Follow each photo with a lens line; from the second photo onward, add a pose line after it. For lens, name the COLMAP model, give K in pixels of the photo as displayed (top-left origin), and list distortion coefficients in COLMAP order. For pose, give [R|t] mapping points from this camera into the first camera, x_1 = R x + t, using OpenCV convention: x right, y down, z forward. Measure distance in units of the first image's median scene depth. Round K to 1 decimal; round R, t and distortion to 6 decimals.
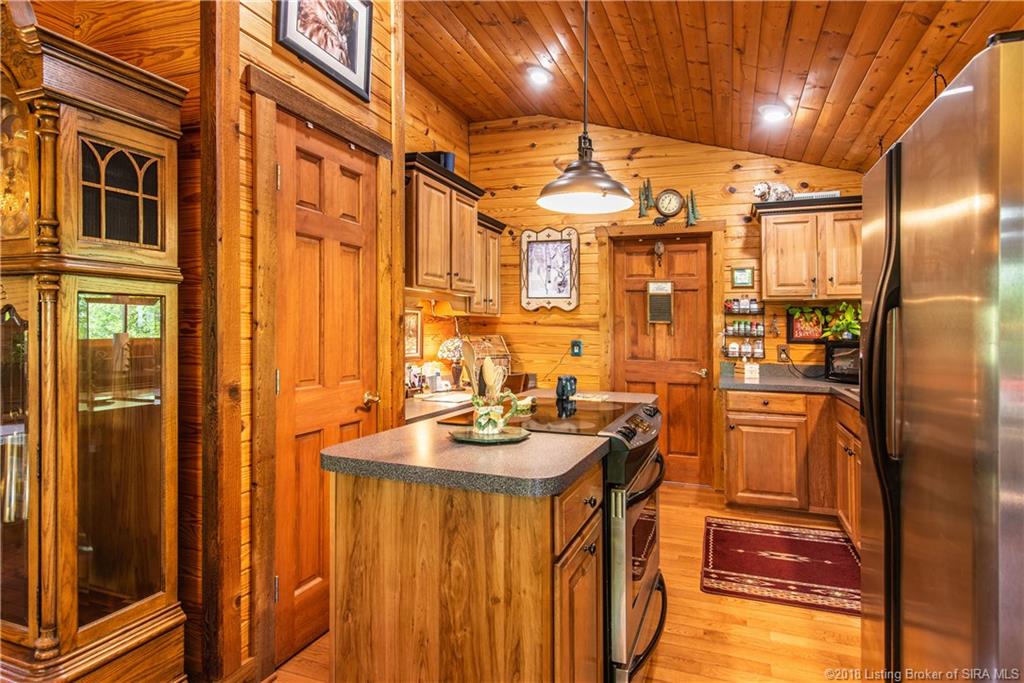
lens RADIAL K [[541.9, 0, 519.1], [0, 541.9, 317.5], [0, 0, 1]] dist [0.005350, -0.001218]
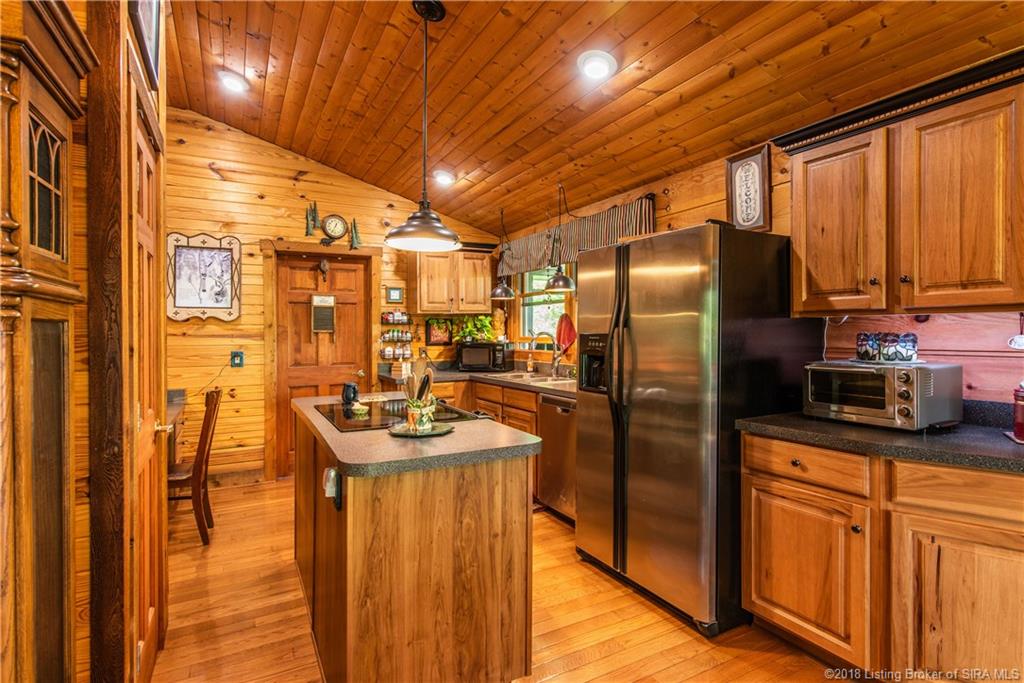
lens RADIAL K [[520.2, 0, 478.1], [0, 520.2, 329.0], [0, 0, 1]] dist [0.001191, -0.000304]
pose [[0.693708, -0.016479, 0.720068, -0.324605], [0.004819, 0.999822, 0.018239, -0.015730], [-0.720240, -0.009182, 0.693664, 0.025295]]
